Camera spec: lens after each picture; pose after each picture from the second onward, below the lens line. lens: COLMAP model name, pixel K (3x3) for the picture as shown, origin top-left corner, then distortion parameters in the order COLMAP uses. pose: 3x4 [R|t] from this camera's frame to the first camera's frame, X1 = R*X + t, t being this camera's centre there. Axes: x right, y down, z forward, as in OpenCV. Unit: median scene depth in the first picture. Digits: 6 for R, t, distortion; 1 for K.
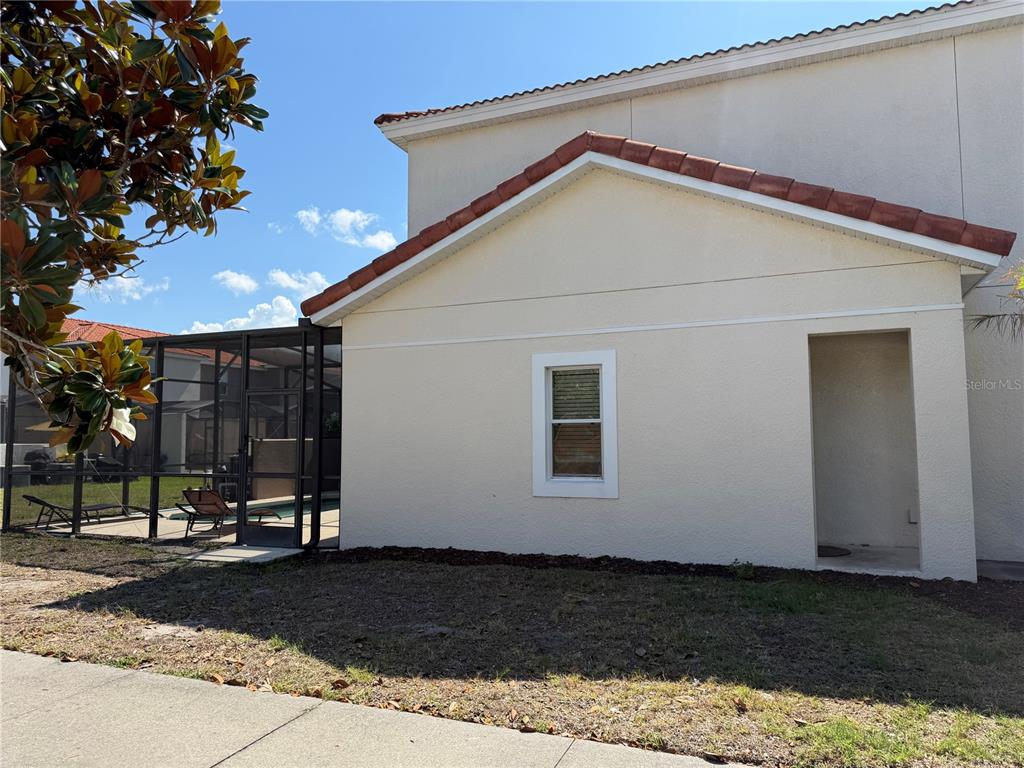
lens RADIAL K [[716.0, 0, 512.0], [0, 716.0, 384.0], [0, 0, 1]] dist [-0.001999, -0.003564]
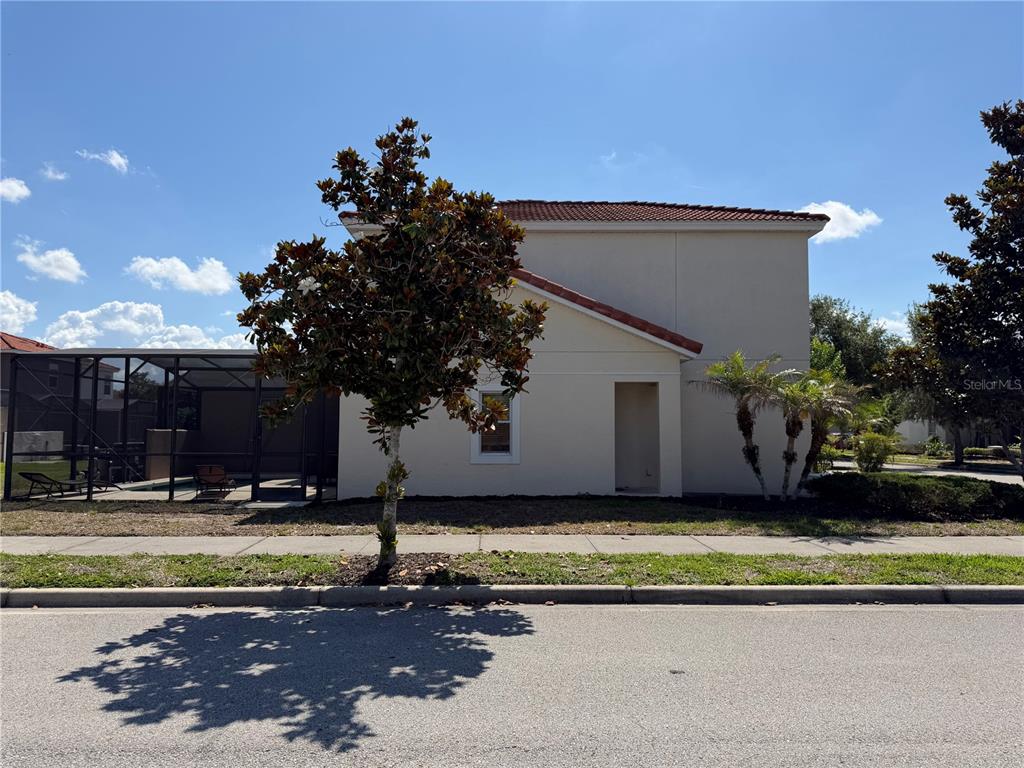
lens RADIAL K [[716.0, 0, 512.0], [0, 716.0, 384.0], [0, 0, 1]] dist [-0.001999, -0.003564]
pose [[0.926505, 0.039059, 0.374250, -0.628492], [-0.041126, 0.999151, -0.002465, -0.047394], [-0.374028, -0.013107, 0.927325, -0.792076]]
